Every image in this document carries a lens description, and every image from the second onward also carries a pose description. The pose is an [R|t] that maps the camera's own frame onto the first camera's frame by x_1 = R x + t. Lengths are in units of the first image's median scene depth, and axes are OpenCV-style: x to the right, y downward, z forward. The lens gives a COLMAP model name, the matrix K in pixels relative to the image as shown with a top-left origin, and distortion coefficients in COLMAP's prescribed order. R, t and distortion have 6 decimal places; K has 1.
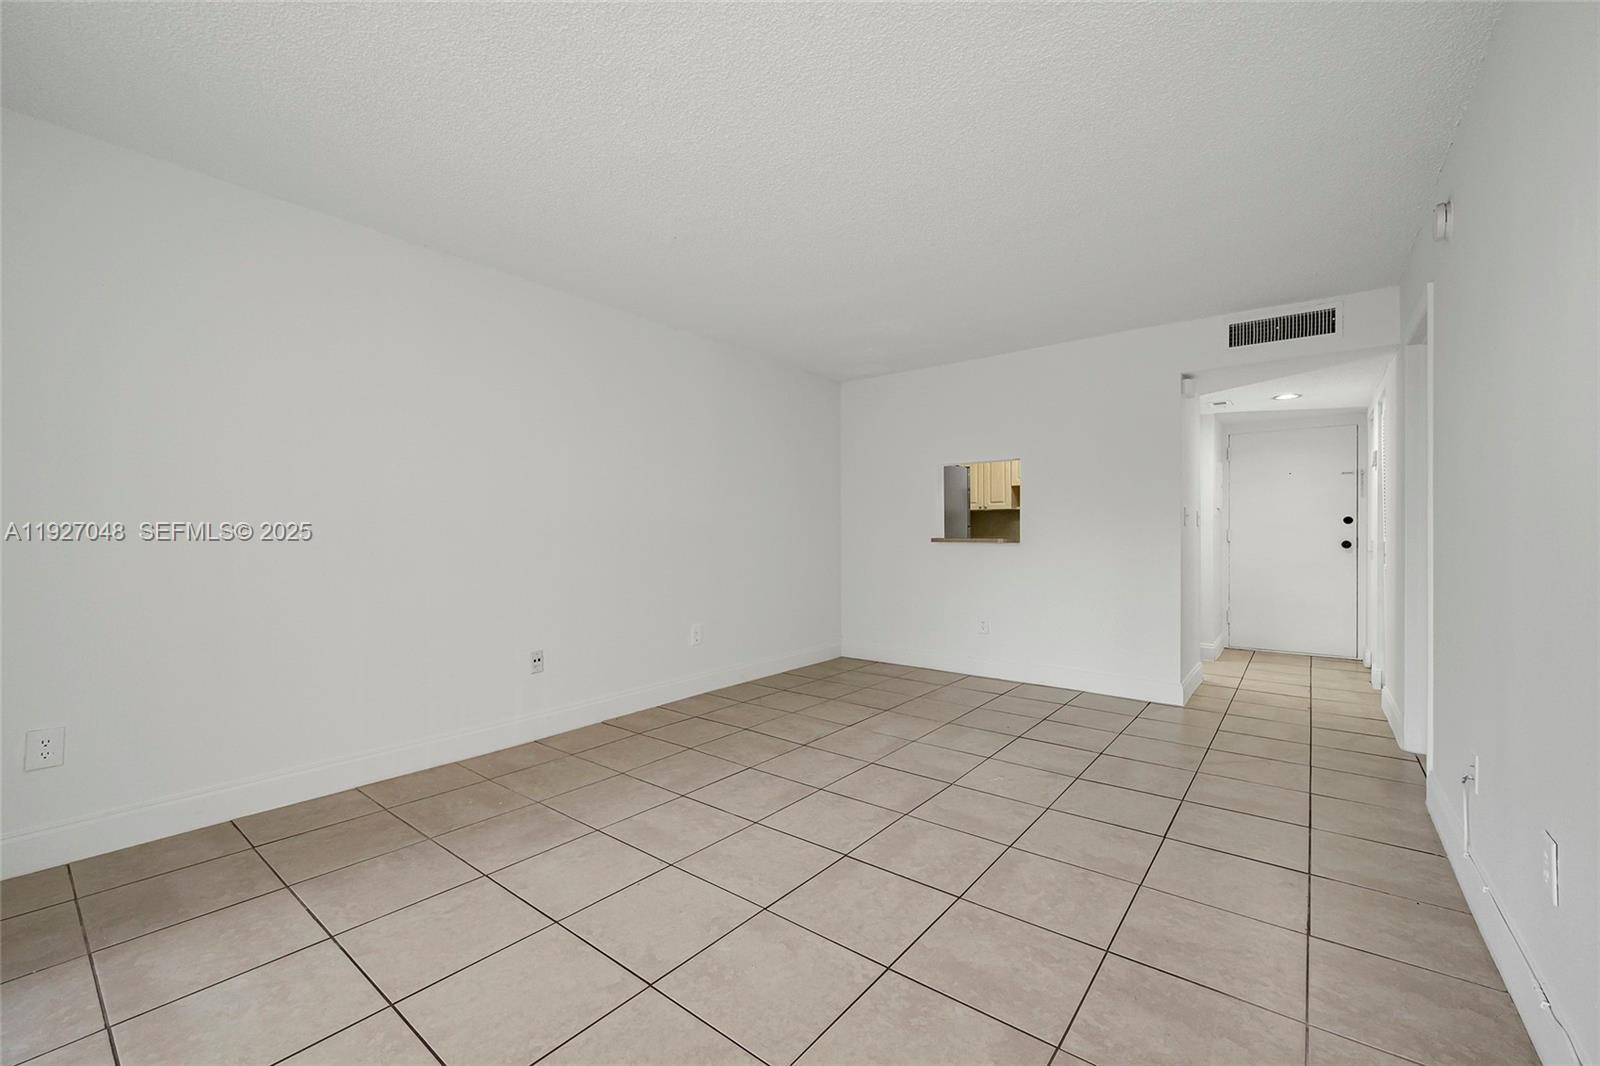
lens RADIAL K [[654.9, 0, 800.0], [0, 654.9, 533.0], [0, 0, 1]] dist [0.000177, 0.000071]
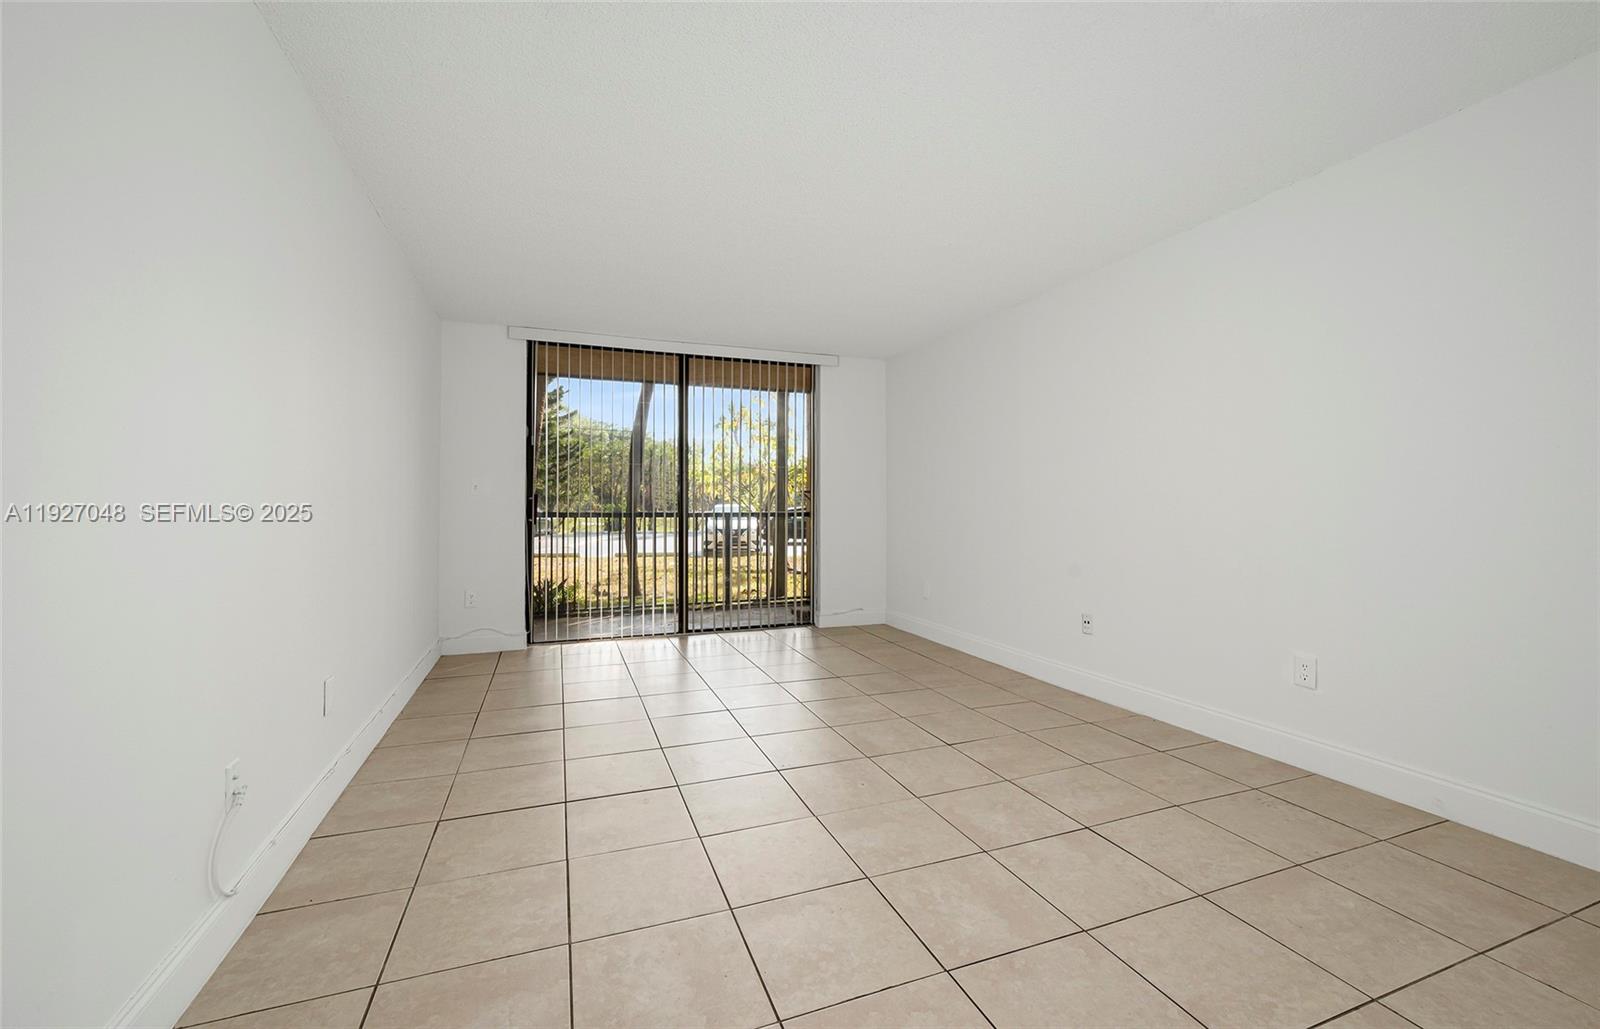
lens RADIAL K [[637.8, 0, 800.0], [0, 637.8, 514.5], [0, 0, 1]] dist [-0.000457, -0.000057]
pose [[-0.515653, 0.011307, -0.856723, 0.817615], [0.004264, 0.999934, 0.010630, 0.000975], [0.856787, 0.001828, -0.515668, 1.245506]]
